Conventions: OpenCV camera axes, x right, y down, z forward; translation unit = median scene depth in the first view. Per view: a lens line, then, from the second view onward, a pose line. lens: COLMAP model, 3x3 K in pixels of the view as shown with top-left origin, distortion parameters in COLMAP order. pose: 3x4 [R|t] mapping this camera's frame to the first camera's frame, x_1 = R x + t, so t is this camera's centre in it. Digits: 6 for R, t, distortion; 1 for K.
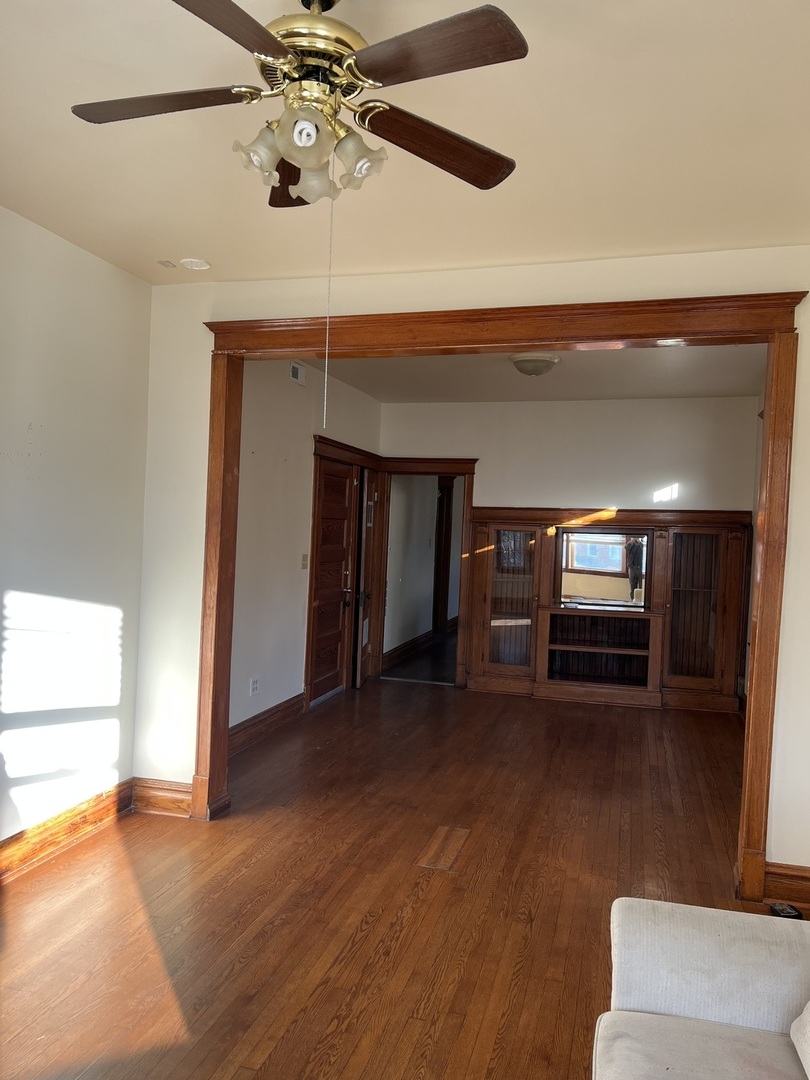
lens RADIAL K [[819.8, 0, 400.3], [0, 819.8, 542.0], [0, 0, 1]] dist [0.056273, -0.057383]
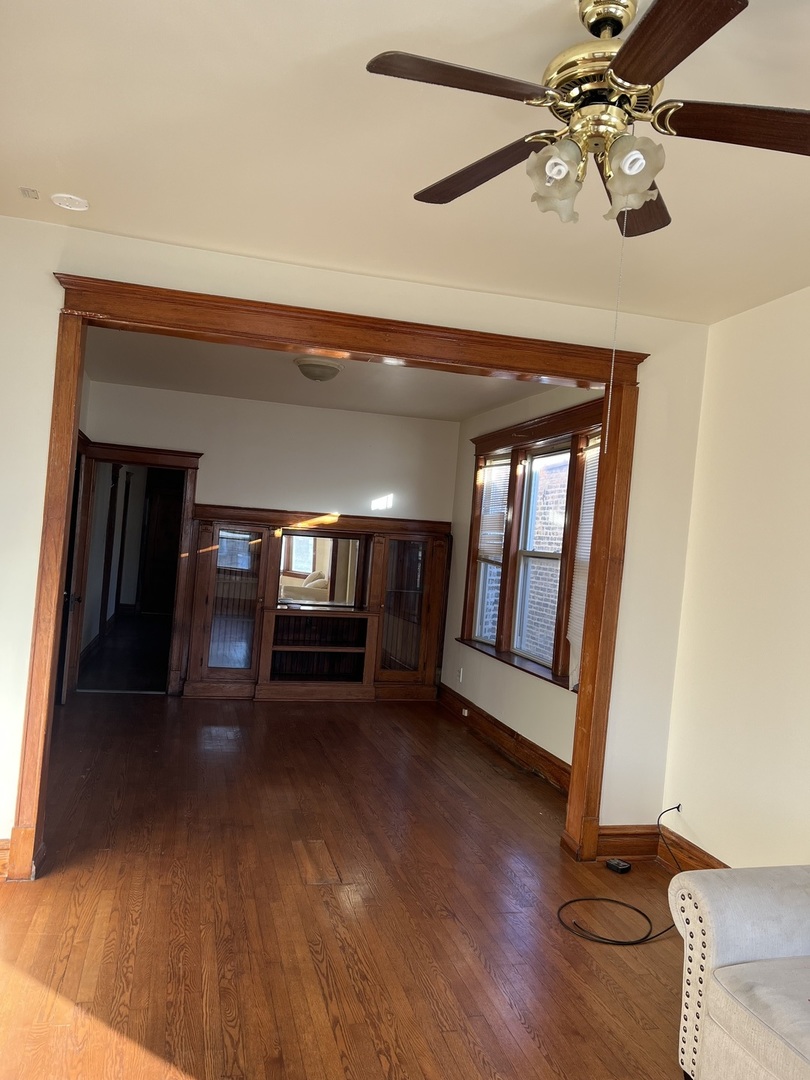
lens RADIAL K [[819.8, 0, 399.3], [0, 819.8, 546.5], [0, 0, 1]] dist [0.056273, -0.057383]
pose [[0.858369, 0.027108, 0.512317, -0.354121], [-0.033840, 0.999420, 0.003815, -0.009425], [-0.511916, -0.020611, 0.858788, 0.112288]]
